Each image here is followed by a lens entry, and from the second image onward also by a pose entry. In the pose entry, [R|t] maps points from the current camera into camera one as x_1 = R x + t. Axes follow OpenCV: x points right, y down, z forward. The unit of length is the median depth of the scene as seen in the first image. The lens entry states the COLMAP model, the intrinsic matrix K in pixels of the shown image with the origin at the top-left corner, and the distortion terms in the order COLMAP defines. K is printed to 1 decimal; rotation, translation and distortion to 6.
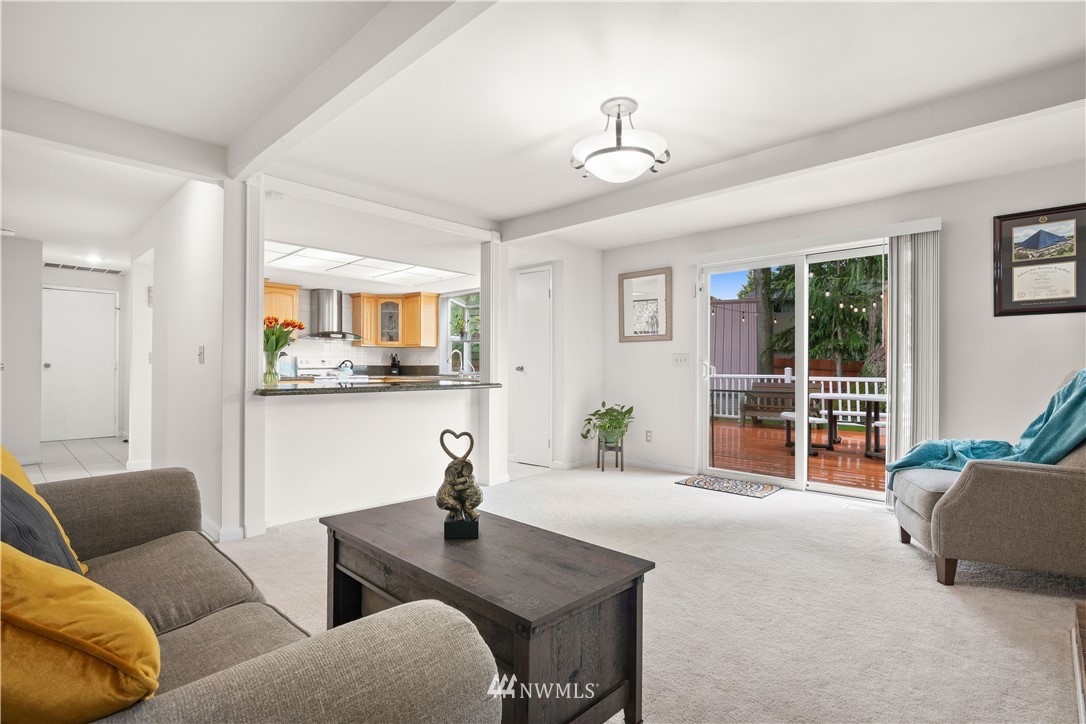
lens RADIAL K [[522.8, 0, 543.6], [0, 522.8, 364.3], [0, 0, 1]] dist [0.004010, 0.000006]
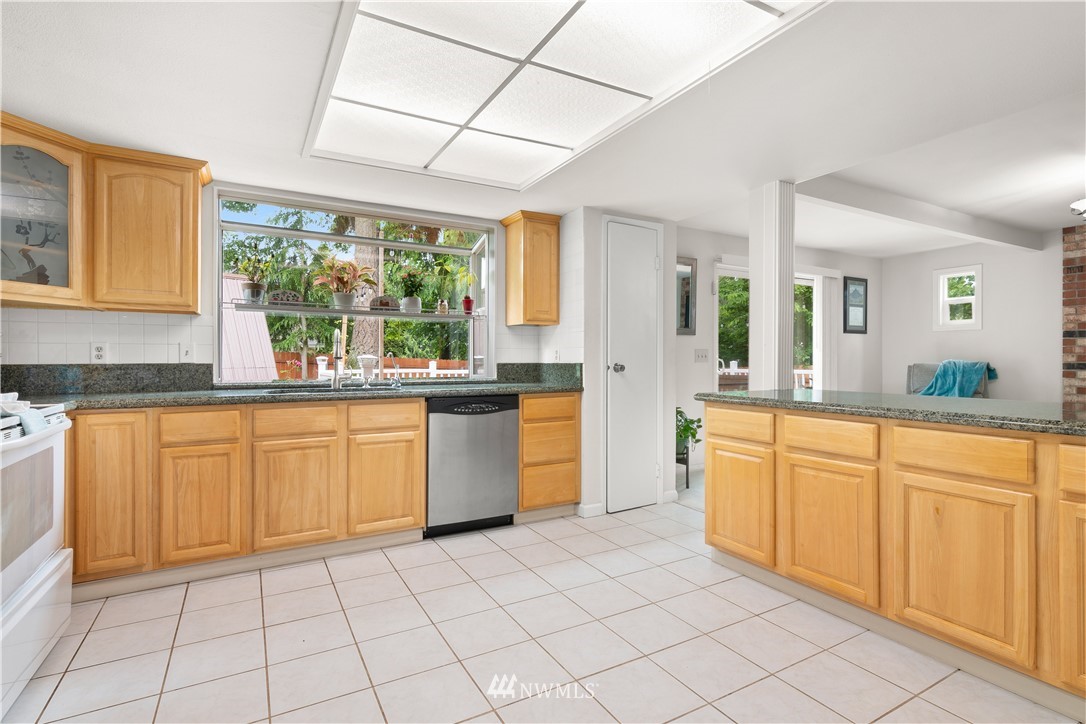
lens RADIAL K [[522.8, 0, 542.2], [0, 522.8, 361.5], [0, 0, 1]] dist [0.004010, 0.000006]
pose [[0.294389, -0.008076, 0.955651, -0.617645], [-0.003265, 0.999950, 0.009456, -0.004498], [-0.955680, -0.005904, 0.294348, 0.797448]]
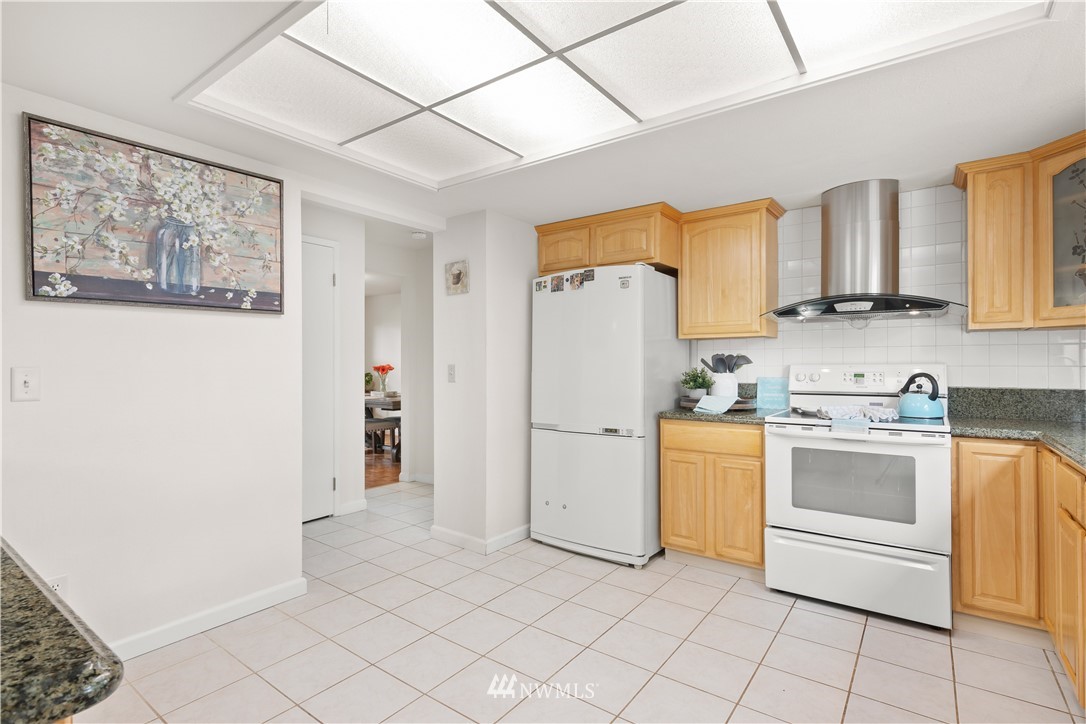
lens RADIAL K [[522.8, 0, 546.0], [0, 522.8, 360.9], [0, 0, 1]] dist [0.004010, 0.000006]
pose [[0.135427, -0.009871, -0.990738, -0.078852], [0.008532, 0.999925, -0.008796, -0.018025], [0.990751, -0.007262, 0.135501, 0.857100]]
